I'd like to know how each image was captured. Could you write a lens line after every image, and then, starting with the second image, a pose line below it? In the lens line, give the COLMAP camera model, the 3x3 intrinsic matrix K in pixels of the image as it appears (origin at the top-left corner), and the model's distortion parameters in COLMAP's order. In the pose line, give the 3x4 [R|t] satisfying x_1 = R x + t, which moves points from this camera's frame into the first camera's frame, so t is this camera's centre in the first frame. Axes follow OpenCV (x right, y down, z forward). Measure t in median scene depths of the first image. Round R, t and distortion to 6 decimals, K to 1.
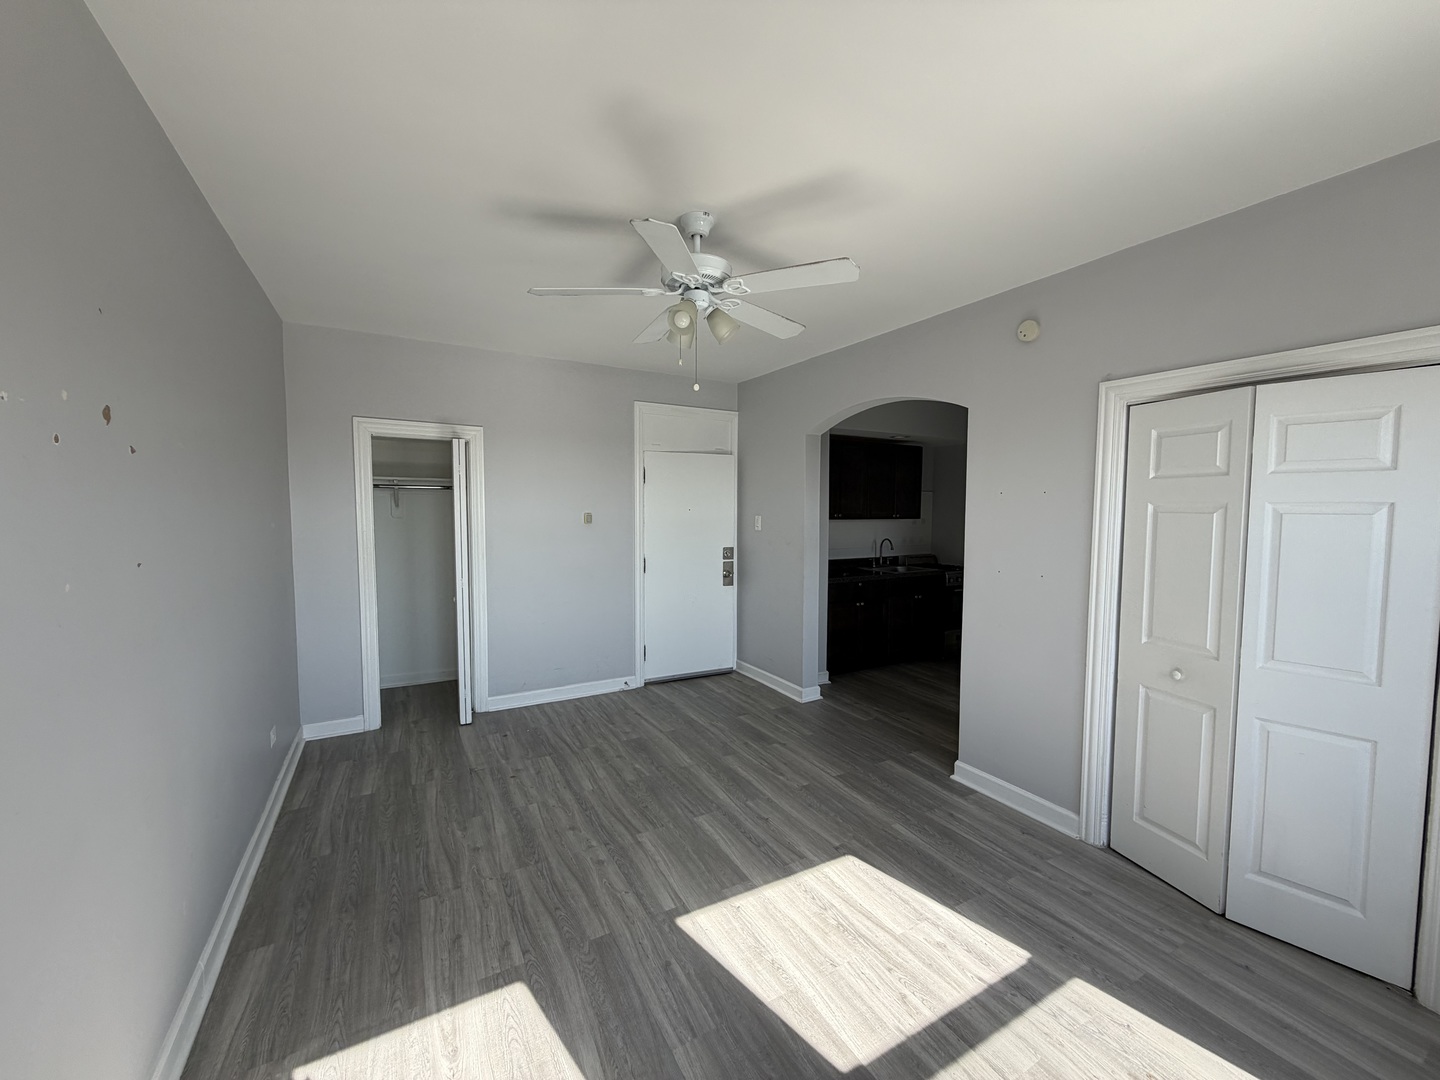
lens RADIAL K [[575.1, 0, 720.0], [0, 575.1, 540.6], [0, 0, 1]] dist [0.002943, -0.000845]
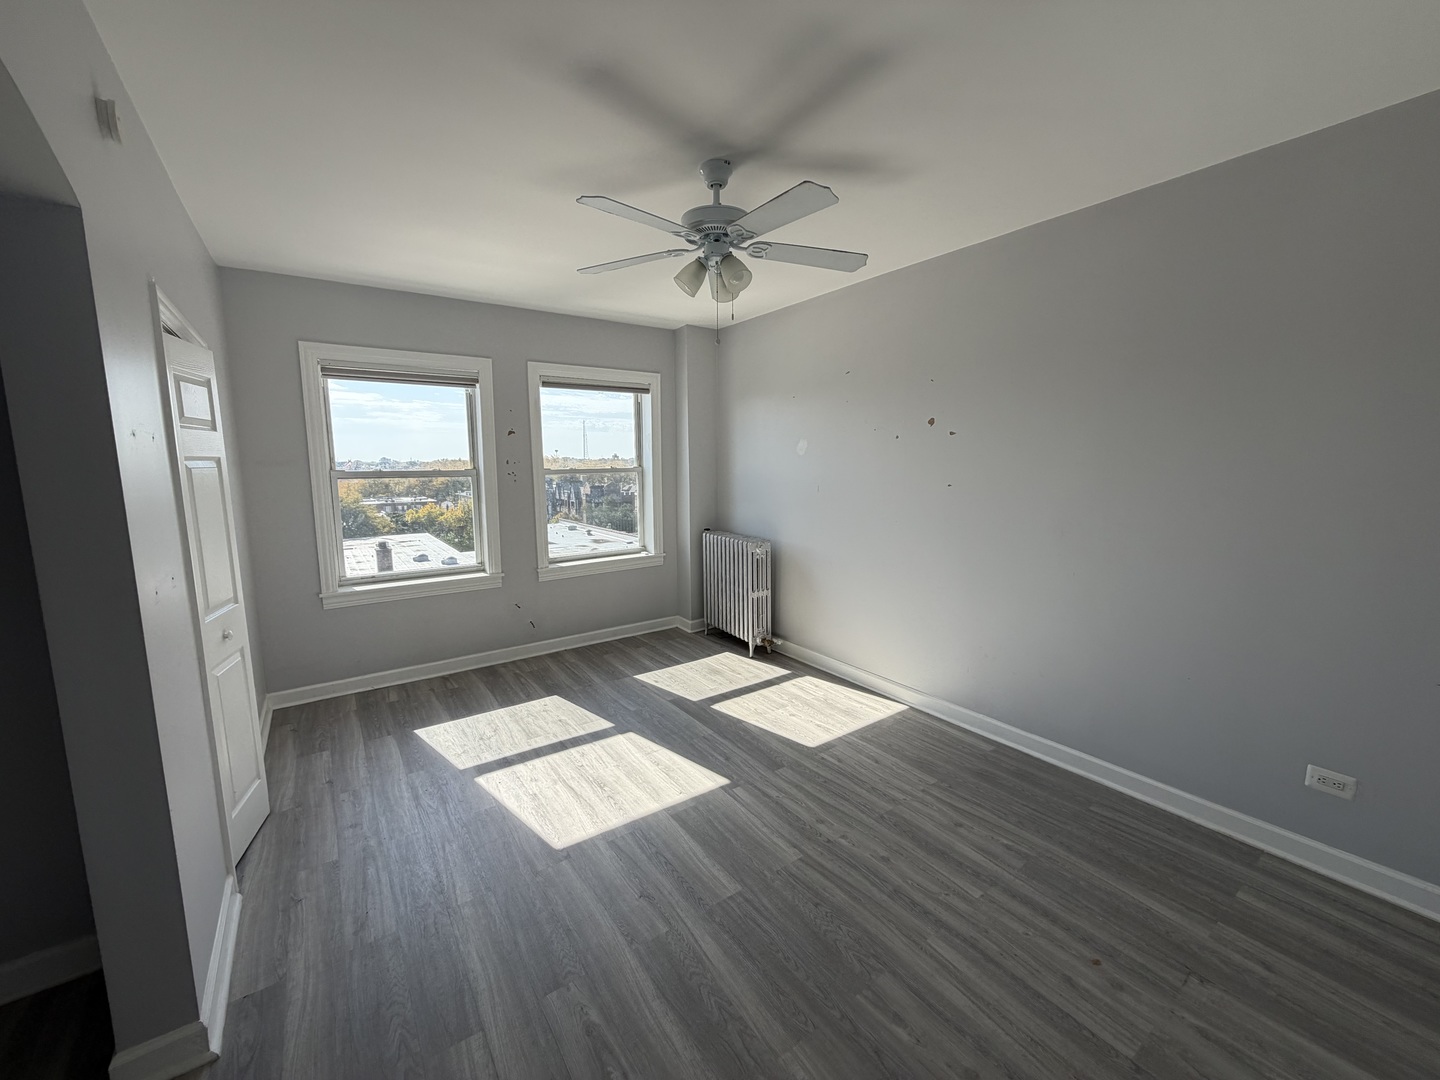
lens RADIAL K [[575.1, 0, 723.0], [0, 575.1, 536.3], [0, 0, 1]] dist [0.002943, -0.000845]
pose [[-0.994763, 0.016275, -0.100909, 0.056556], [-0.003503, 0.981233, 0.192794, -0.125589], [0.102153, 0.192138, -0.976037, 2.043549]]
